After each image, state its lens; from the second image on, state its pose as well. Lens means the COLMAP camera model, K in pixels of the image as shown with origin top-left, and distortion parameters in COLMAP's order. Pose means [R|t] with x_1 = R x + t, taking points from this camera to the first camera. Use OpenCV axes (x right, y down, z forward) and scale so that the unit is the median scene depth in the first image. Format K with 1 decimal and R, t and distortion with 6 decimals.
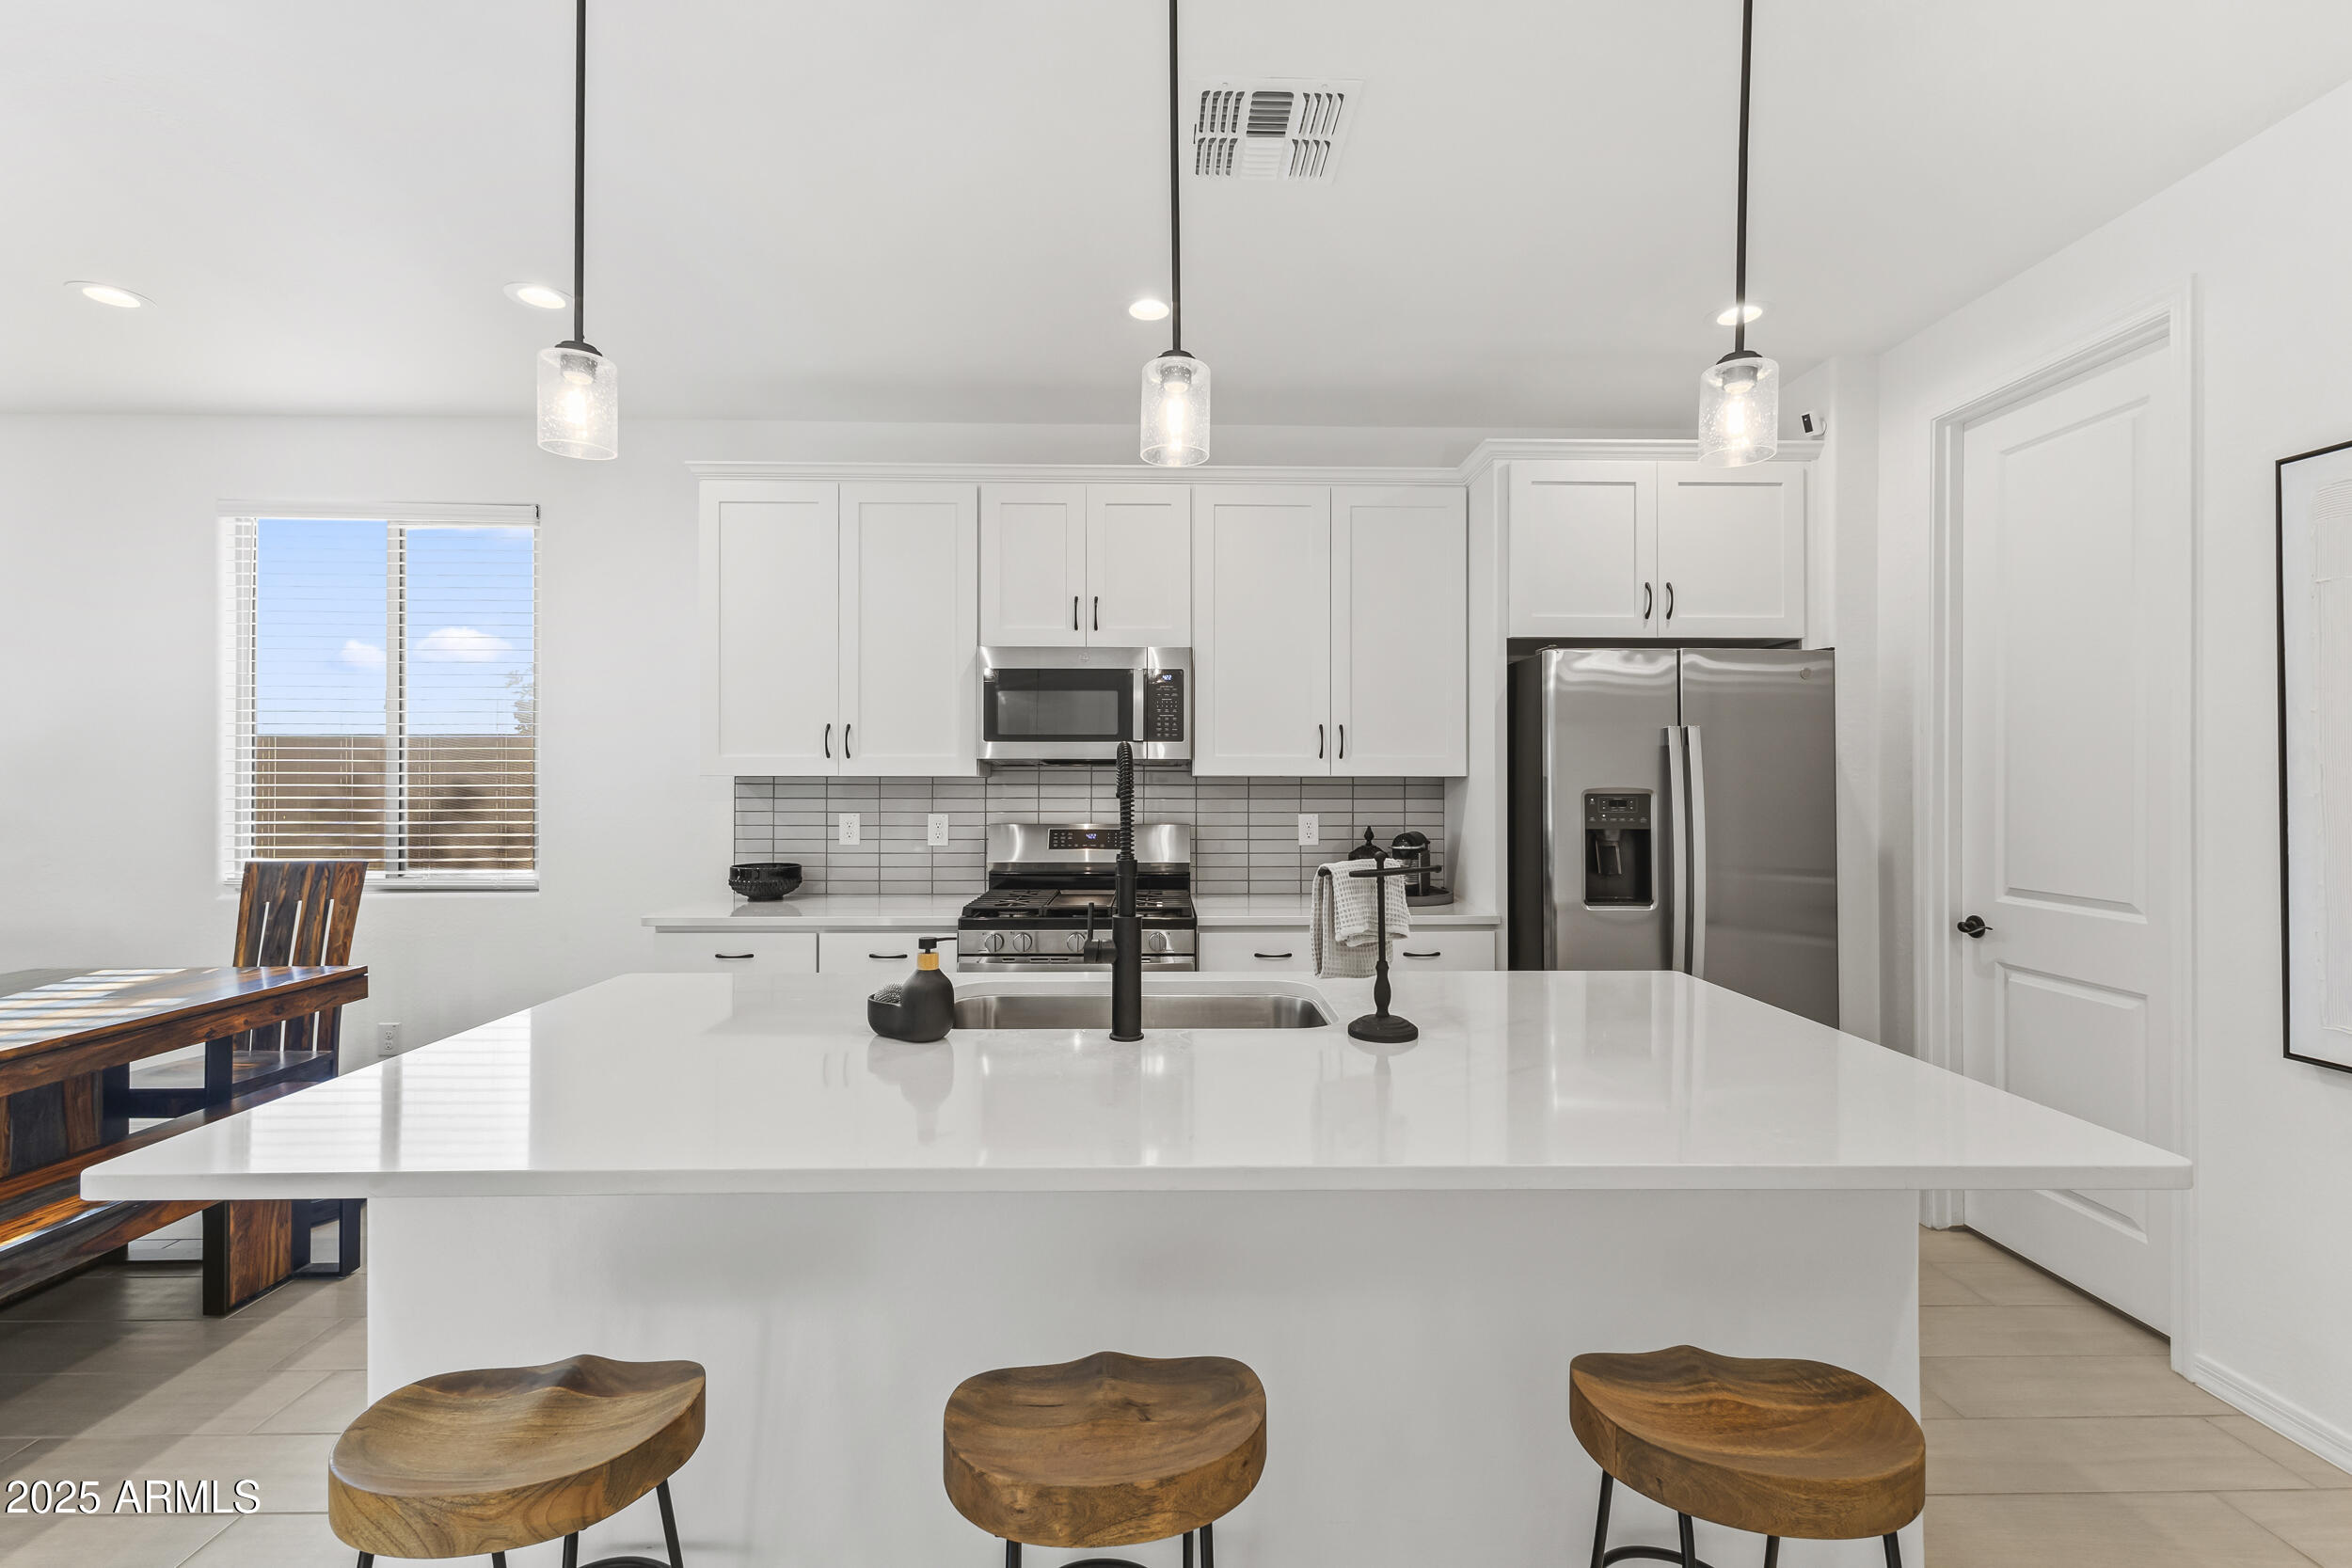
lens RADIAL K [[1006.5, 0, 1181.3], [0, 1006.5, 774.5], [0, 0, 1]] dist [0.009221, -0.000260]
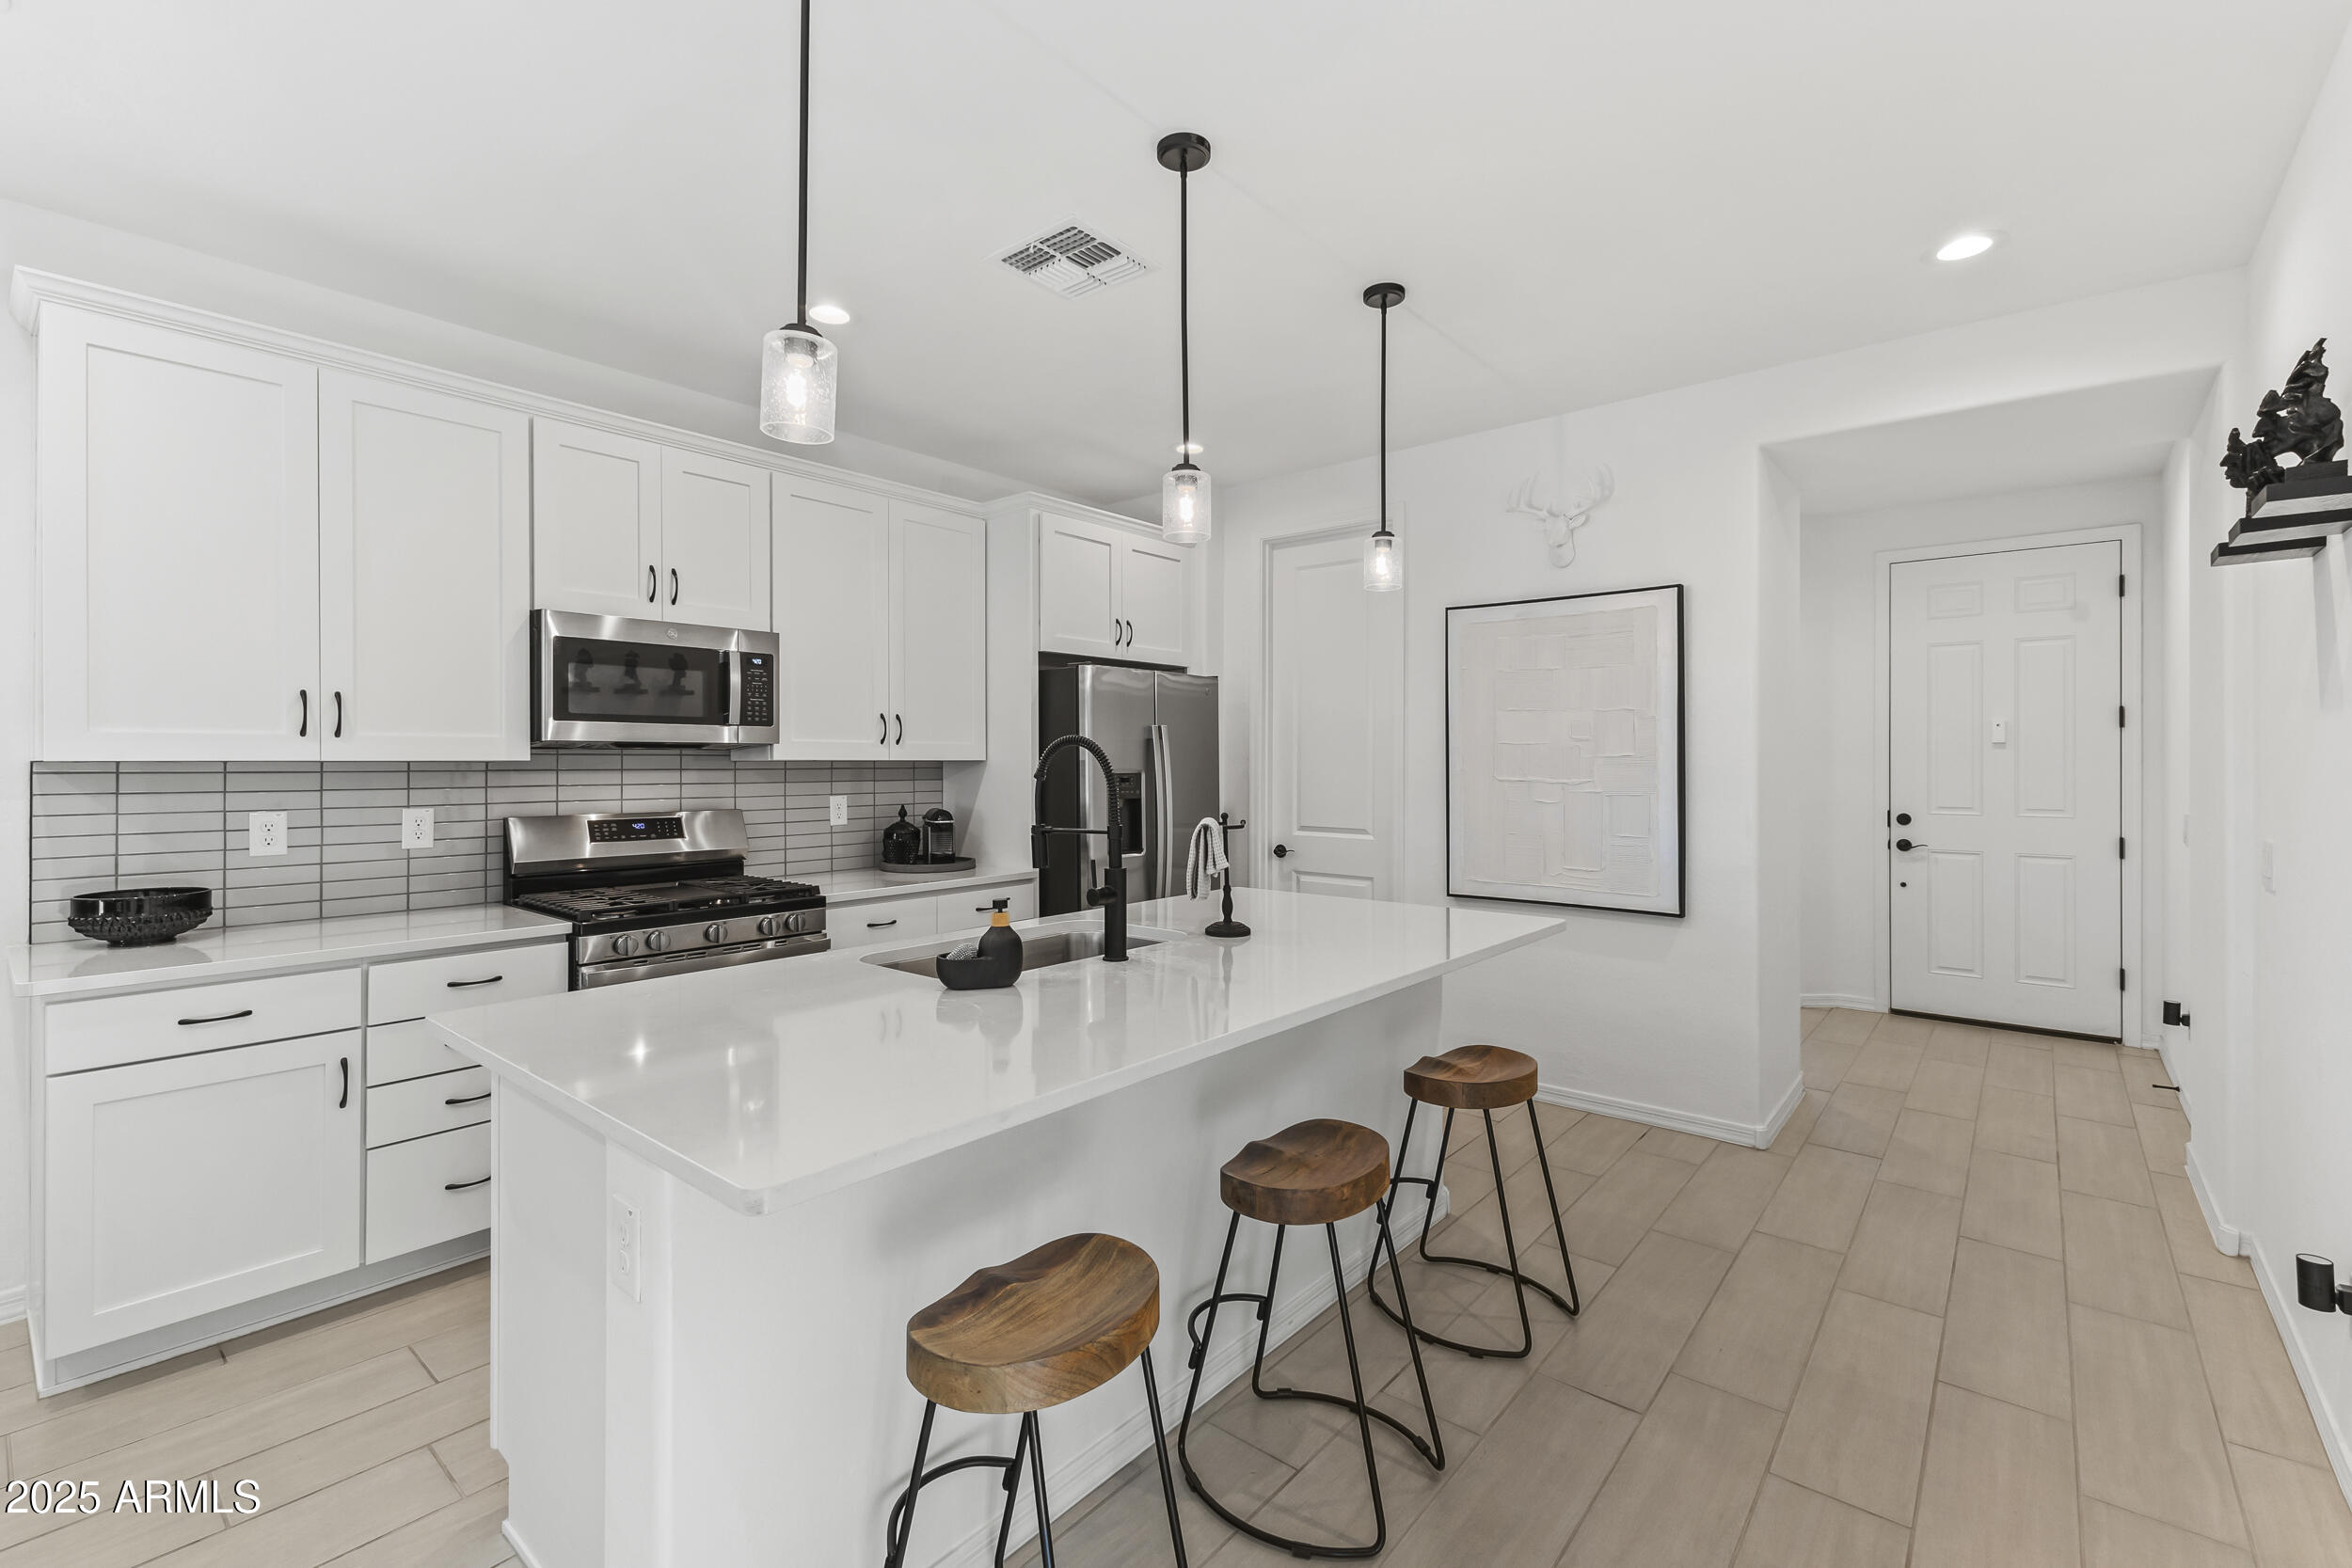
lens RADIAL K [[1030.4, 0, 1167.8], [0, 1030.4, 760.7], [0, 0, 1]] dist [0.006866, -0.000043]
pose [[0.659861, -0.001301, 0.751387, -0.508535], [-0.001597, 0.999994, 0.003134, -0.001891], [-0.751386, -0.003268, 0.659855, 0.023899]]
